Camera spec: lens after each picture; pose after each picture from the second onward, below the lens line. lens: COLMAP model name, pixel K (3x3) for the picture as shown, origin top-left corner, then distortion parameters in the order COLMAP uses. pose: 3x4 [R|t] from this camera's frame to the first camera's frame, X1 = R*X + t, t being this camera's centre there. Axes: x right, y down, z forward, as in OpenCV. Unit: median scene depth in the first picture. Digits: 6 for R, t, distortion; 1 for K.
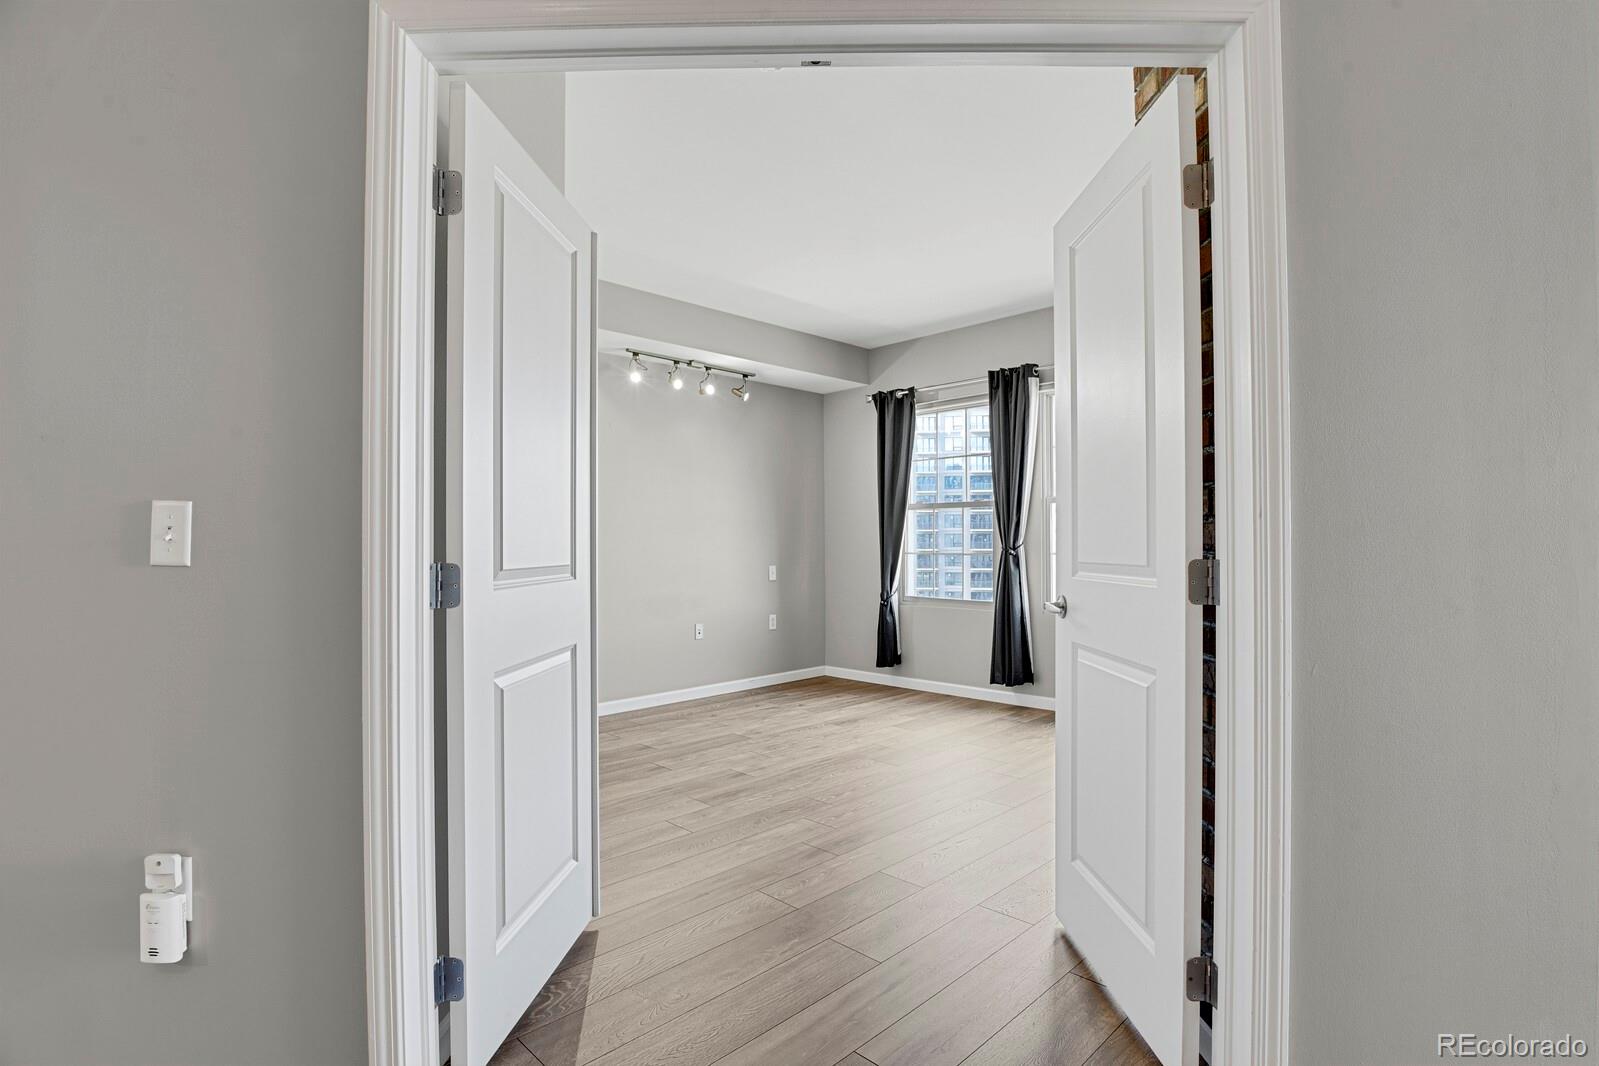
lens RADIAL K [[779.0, 0, 797.1], [0, 779.0, 538.8], [0, 0, 1]] dist [-0.025191, -0.004431]
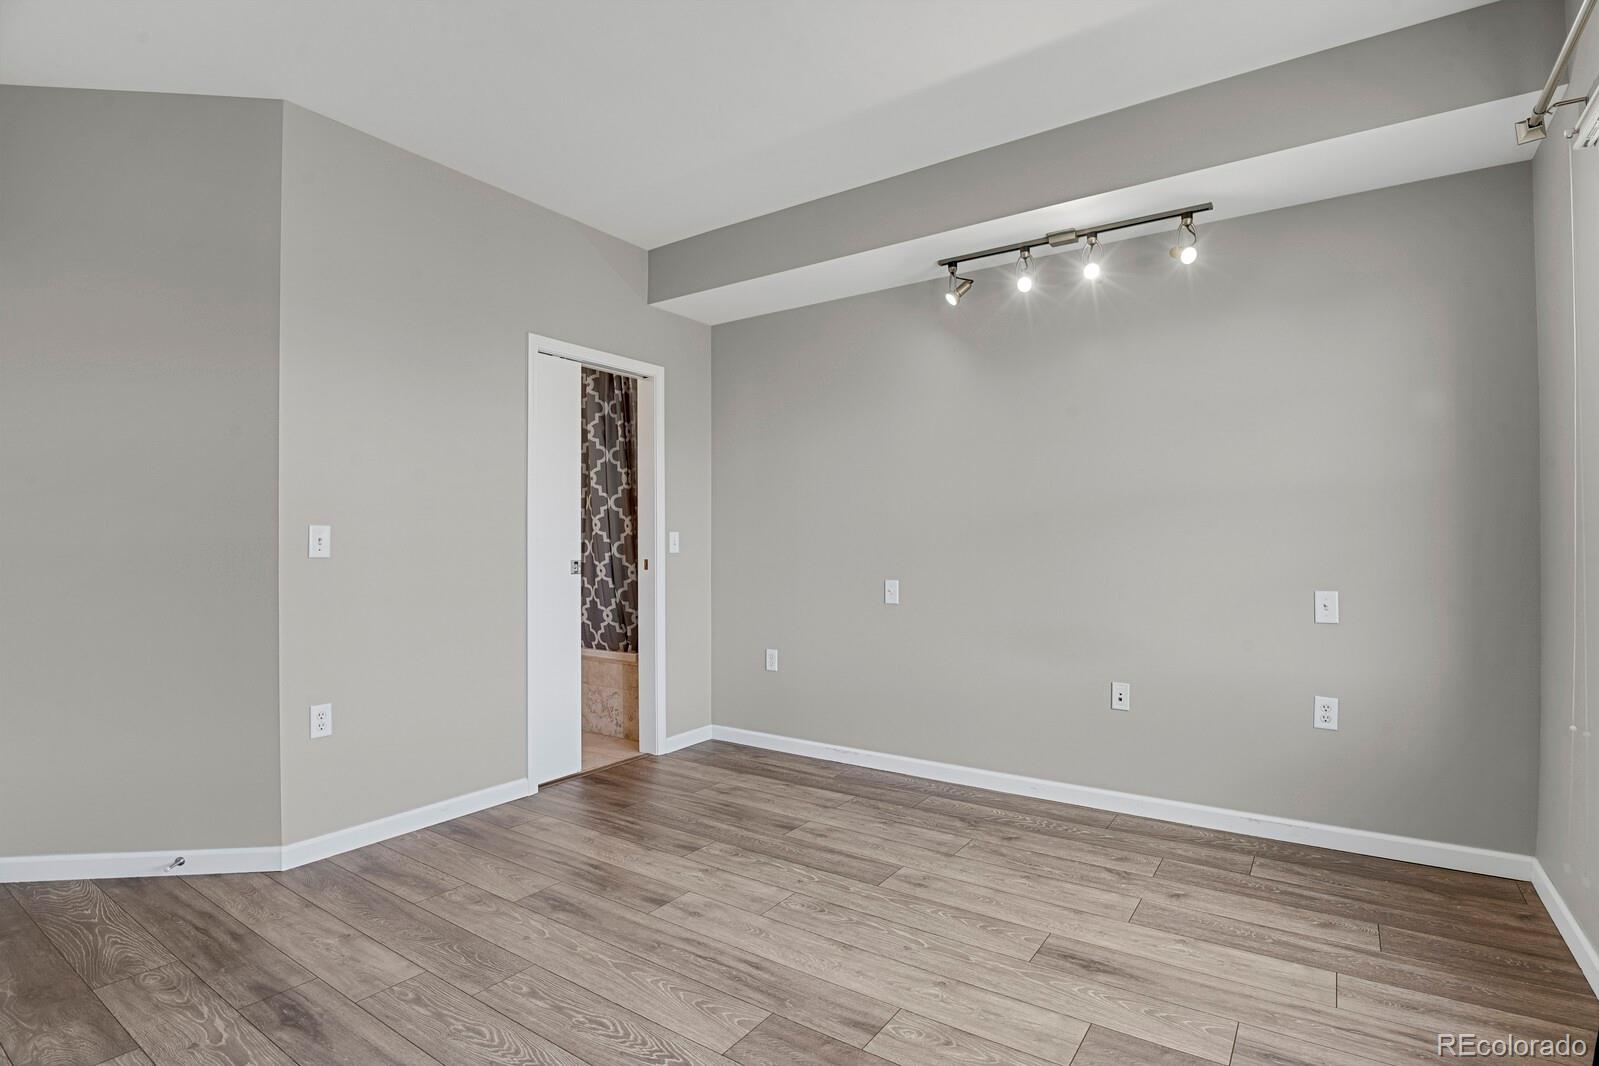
lens RADIAL K [[779.0, 0, 812.7], [0, 779.0, 545.3], [0, 0, 1]] dist [-0.025191, -0.004431]
pose [[0.195129, 0.008907, -0.980737, 0.421342], [0.008192, 0.999909, 0.010711, -0.000600], [0.980743, -0.010124, 0.195039, 0.722964]]
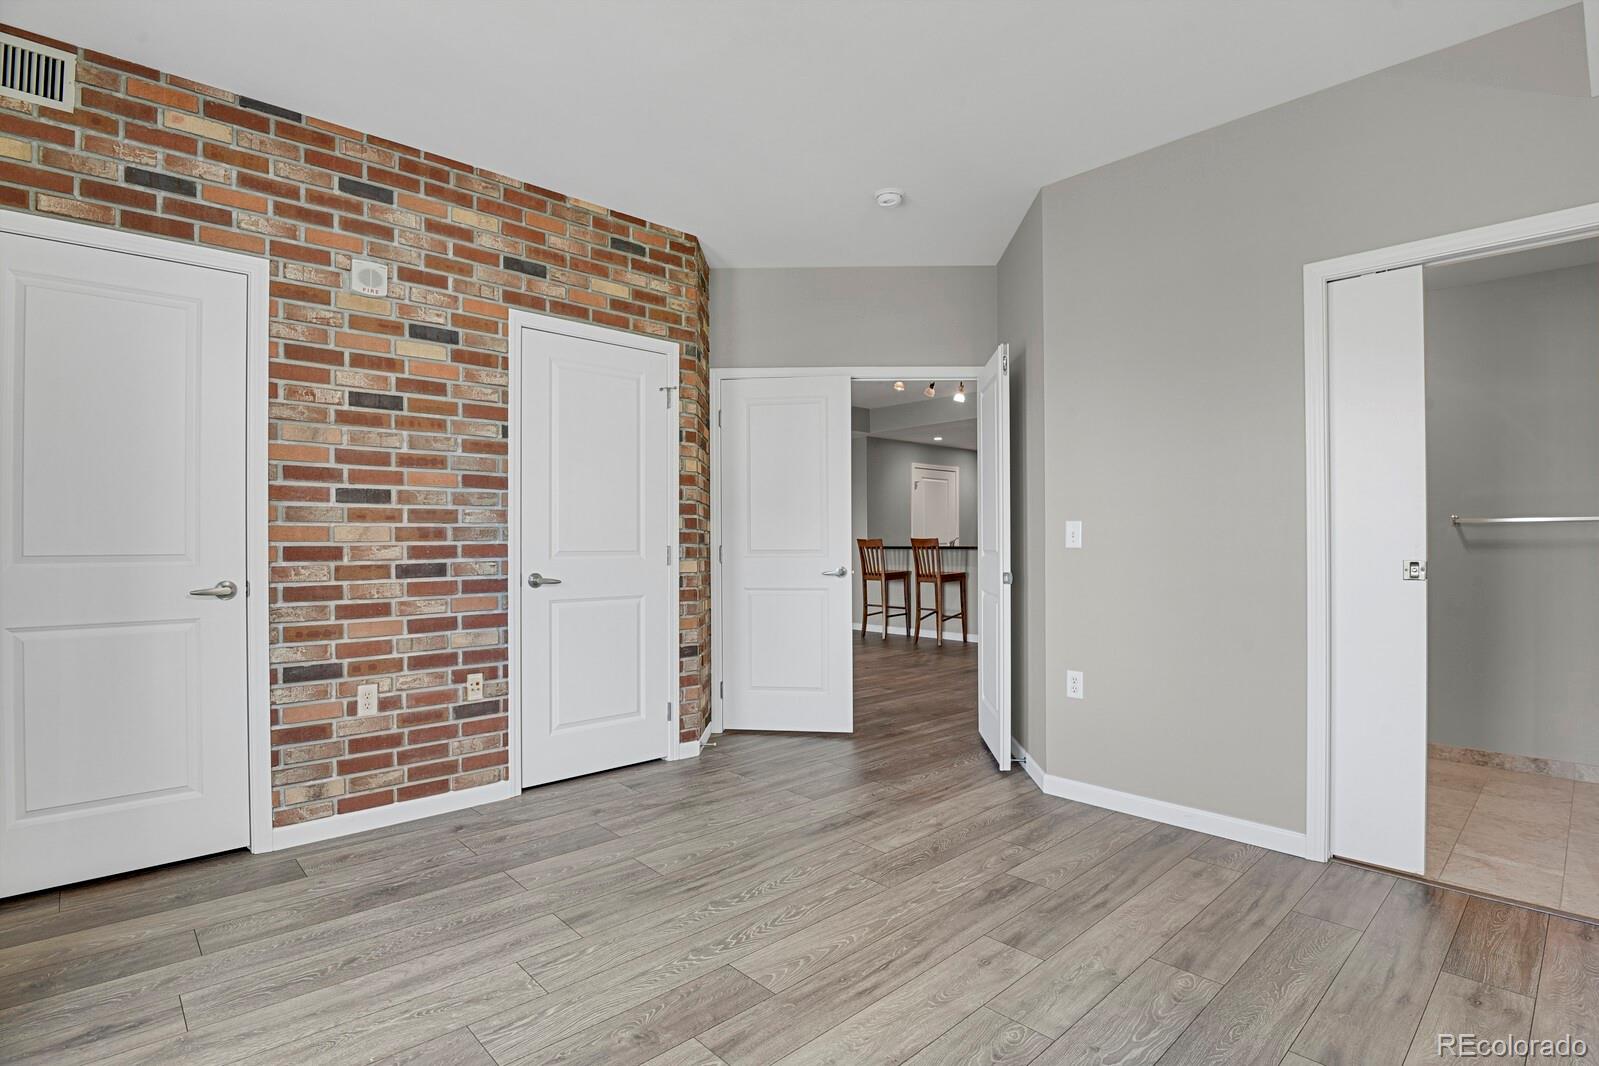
lens RADIAL K [[779.0, 0, 789.8], [0, 779.0, 537.7], [0, 0, 1]] dist [-0.025191, -0.004431]
pose [[-0.999411, 0.007630, 0.033467, 0.050356], [0.007272, 0.999915, -0.010784, 0.007653], [-0.033547, -0.010534, -0.999382, 1.137600]]
